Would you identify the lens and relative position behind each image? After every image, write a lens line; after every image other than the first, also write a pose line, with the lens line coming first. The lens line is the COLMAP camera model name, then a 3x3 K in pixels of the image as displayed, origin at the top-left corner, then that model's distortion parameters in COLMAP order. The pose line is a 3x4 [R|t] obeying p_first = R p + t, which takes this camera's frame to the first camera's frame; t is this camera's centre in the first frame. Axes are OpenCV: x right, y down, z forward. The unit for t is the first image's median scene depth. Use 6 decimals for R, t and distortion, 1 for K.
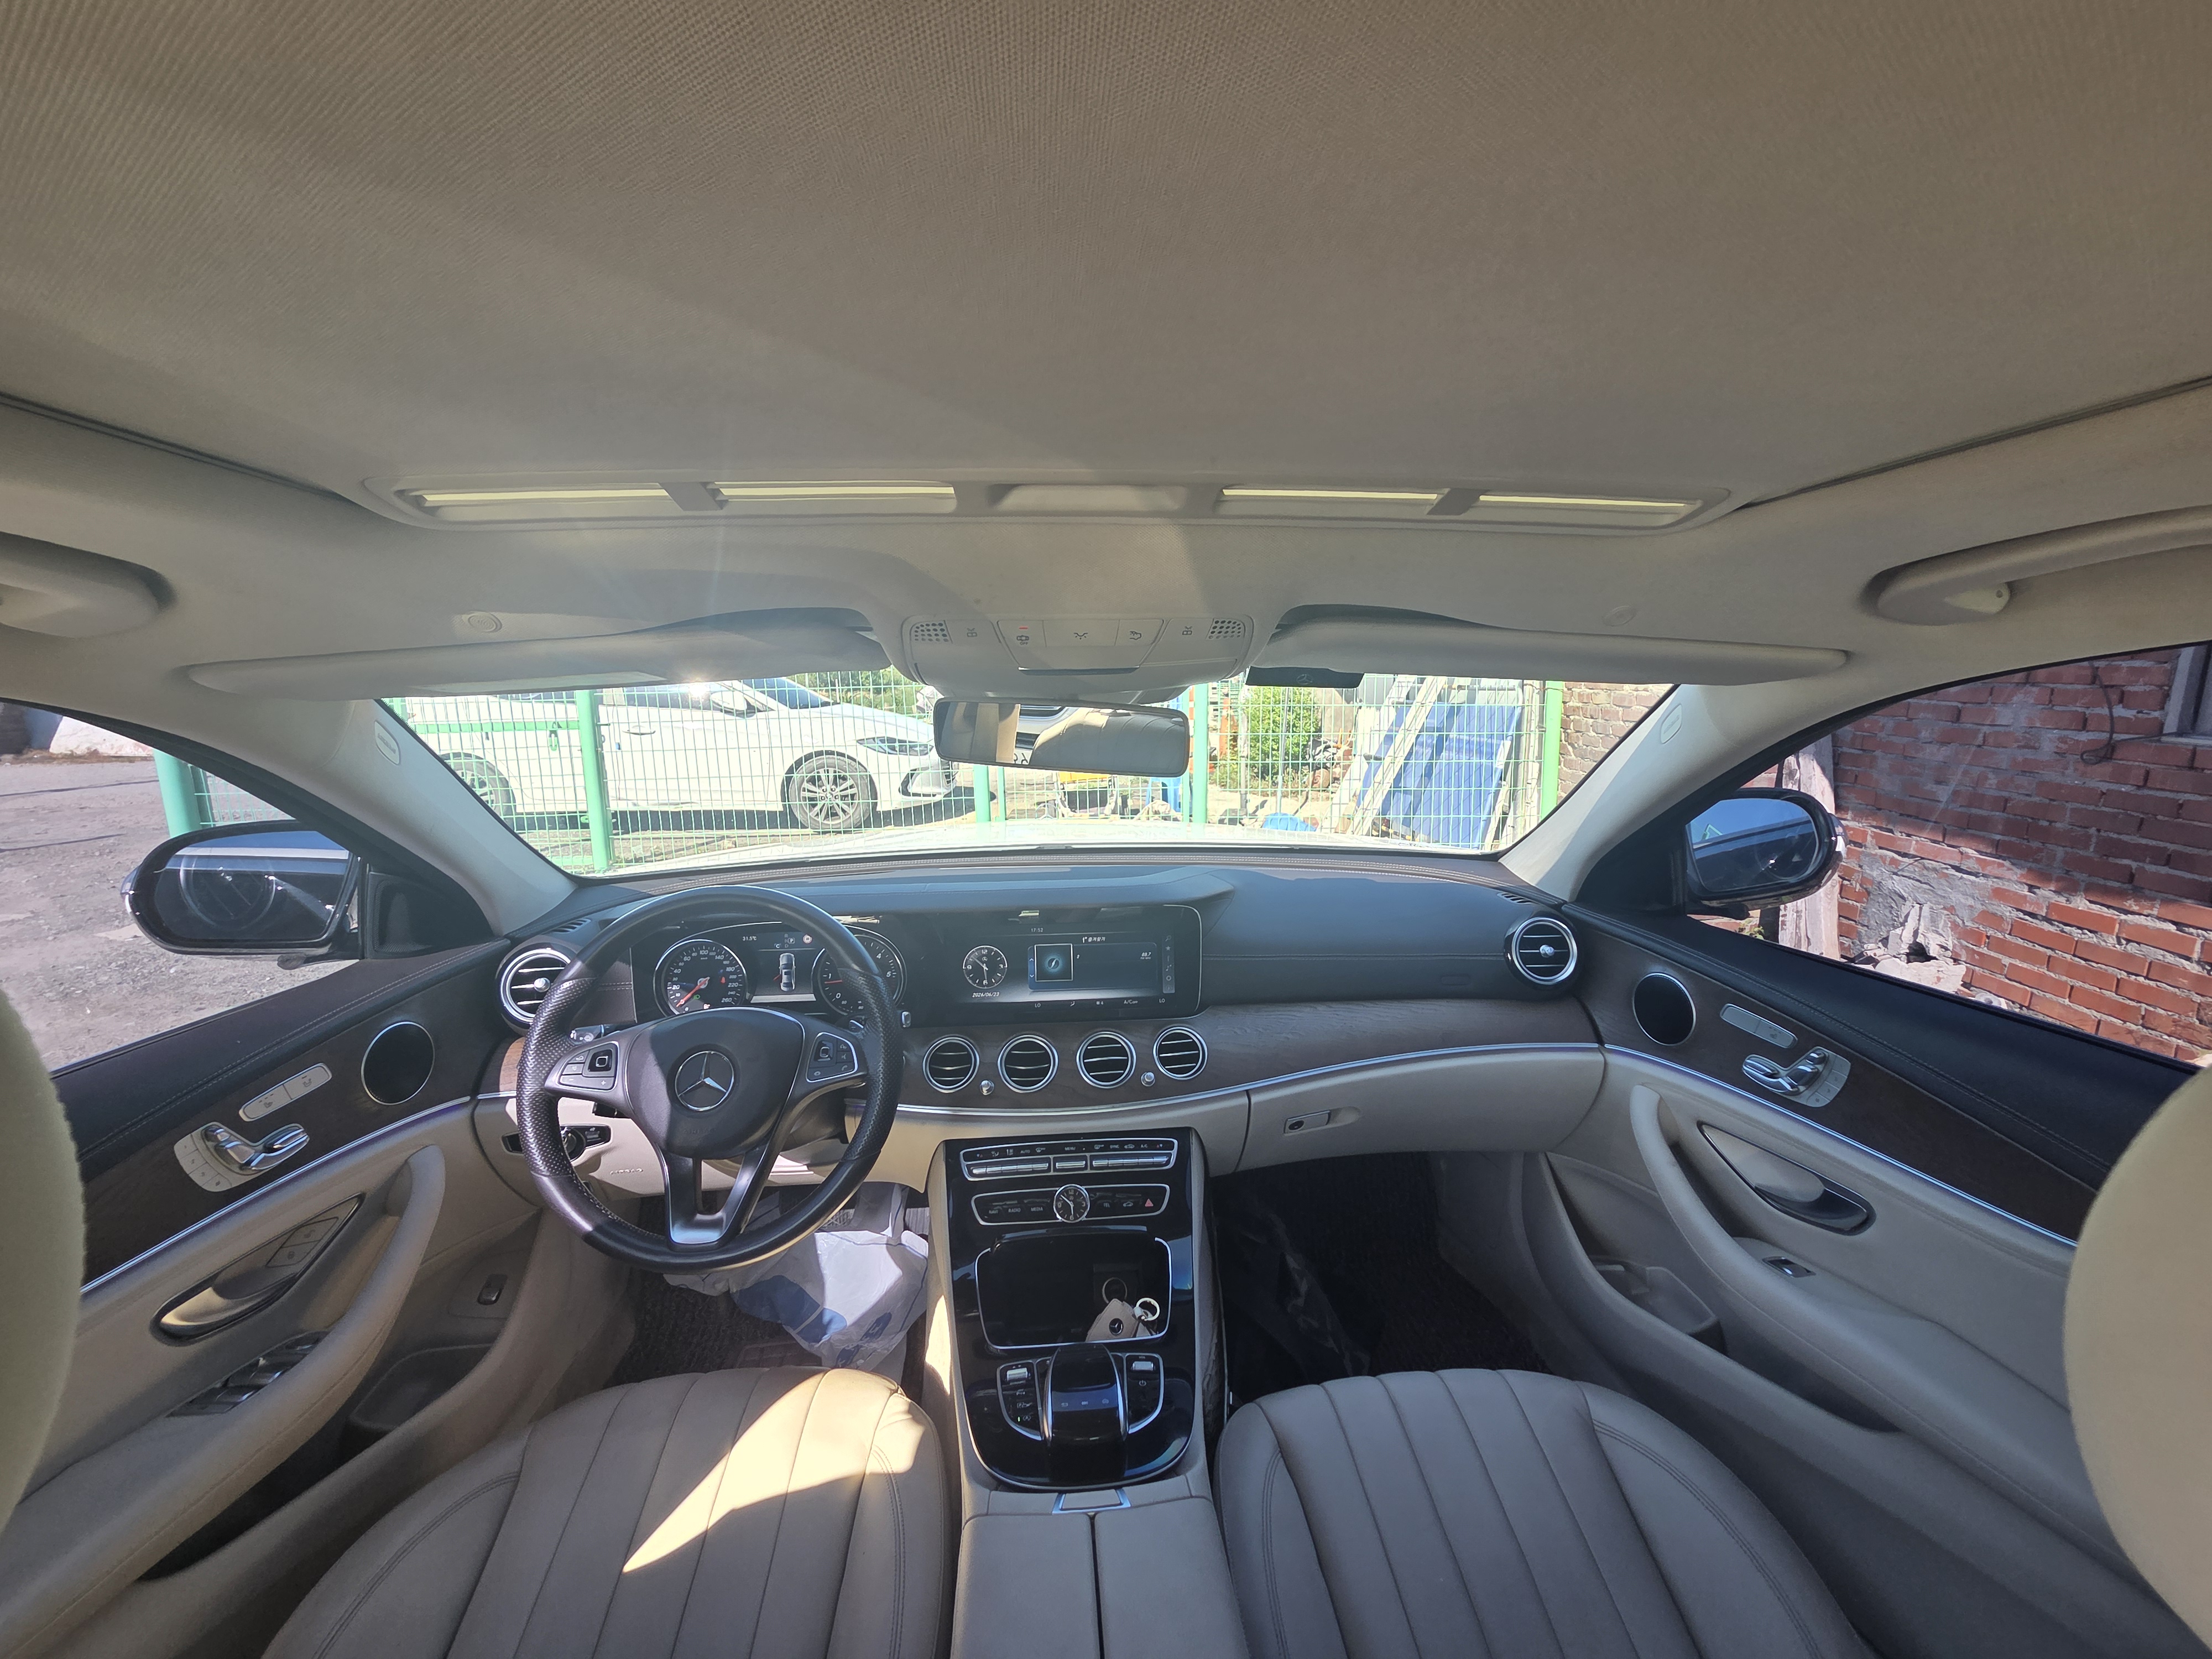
lens RADIAL K [[888.6, 0, 1106.5], [0, 888.6, 830.3], [0, 0, 1]] dist [0.001066, 0.000230]
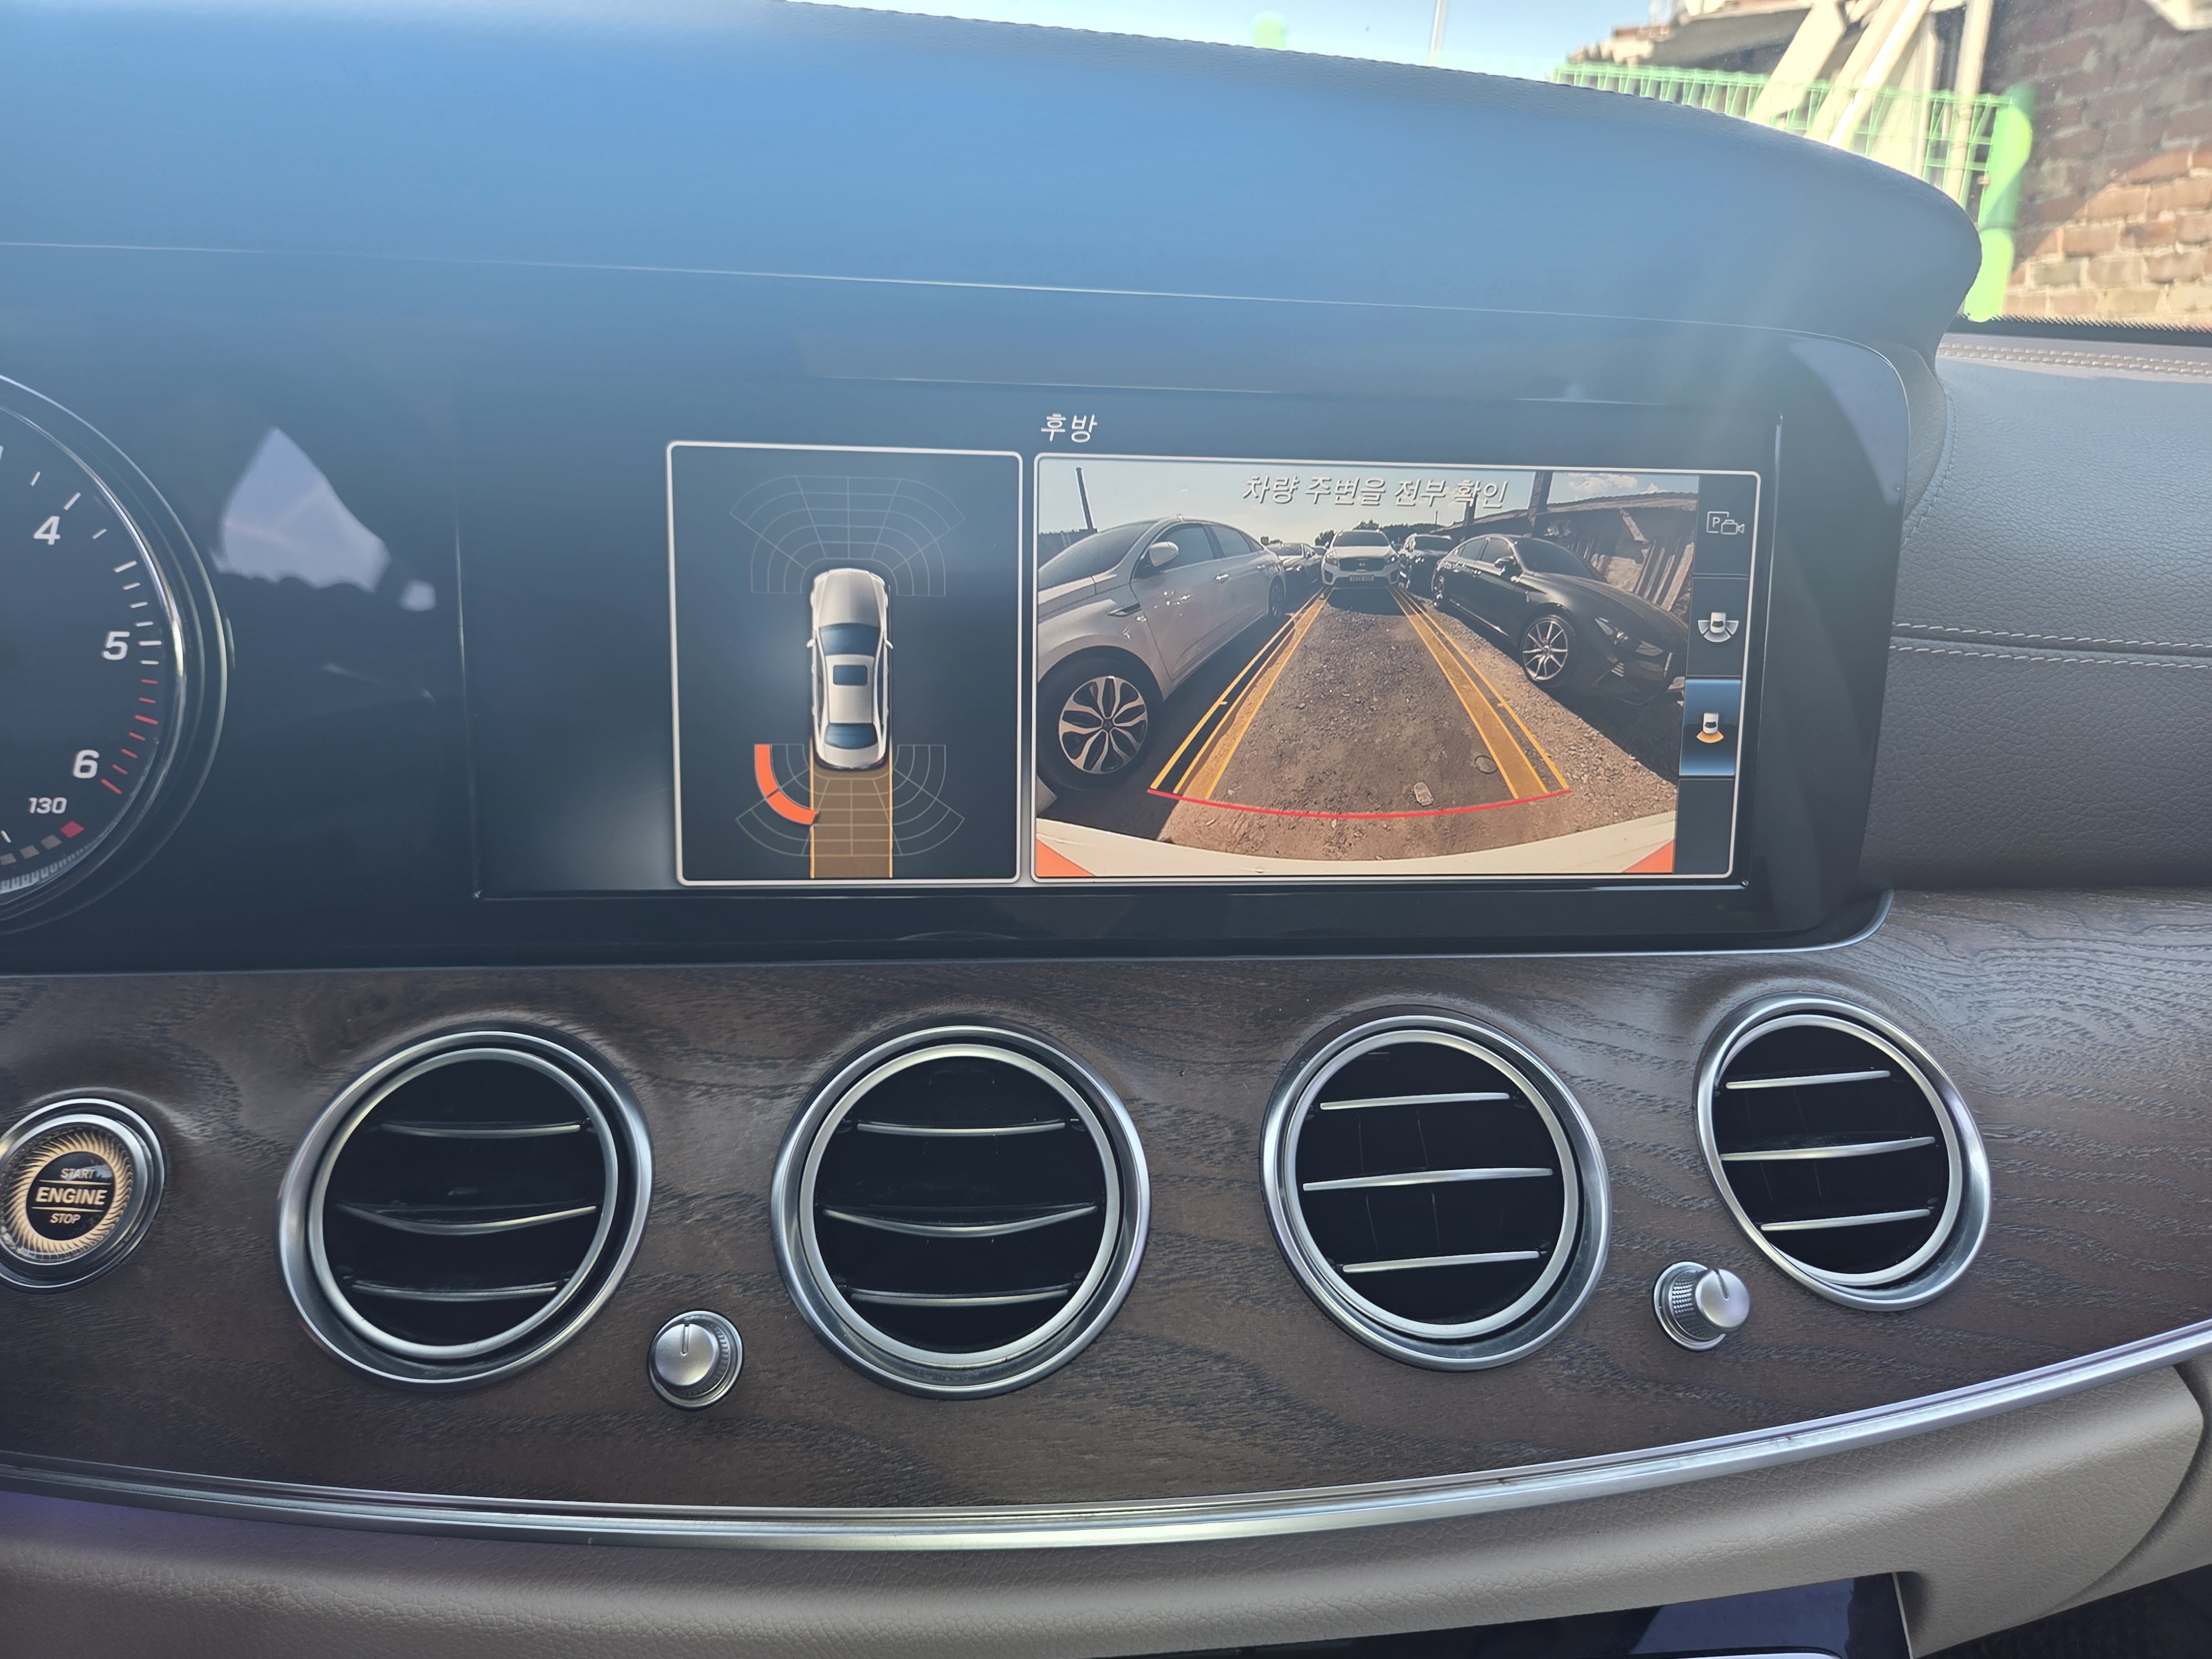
lens RADIAL K [[1467.0, 0, 1100.3], [0, 1467.0, 851.0], [0, 0, 1]] dist [0.059502, -0.054847]
pose [[0.998297, 0.027702, 0.051338, -0.080244], [-0.033900, 0.991691, 0.124096, 0.166565], [-0.047474, -0.125625, 0.990941, 0.744402]]
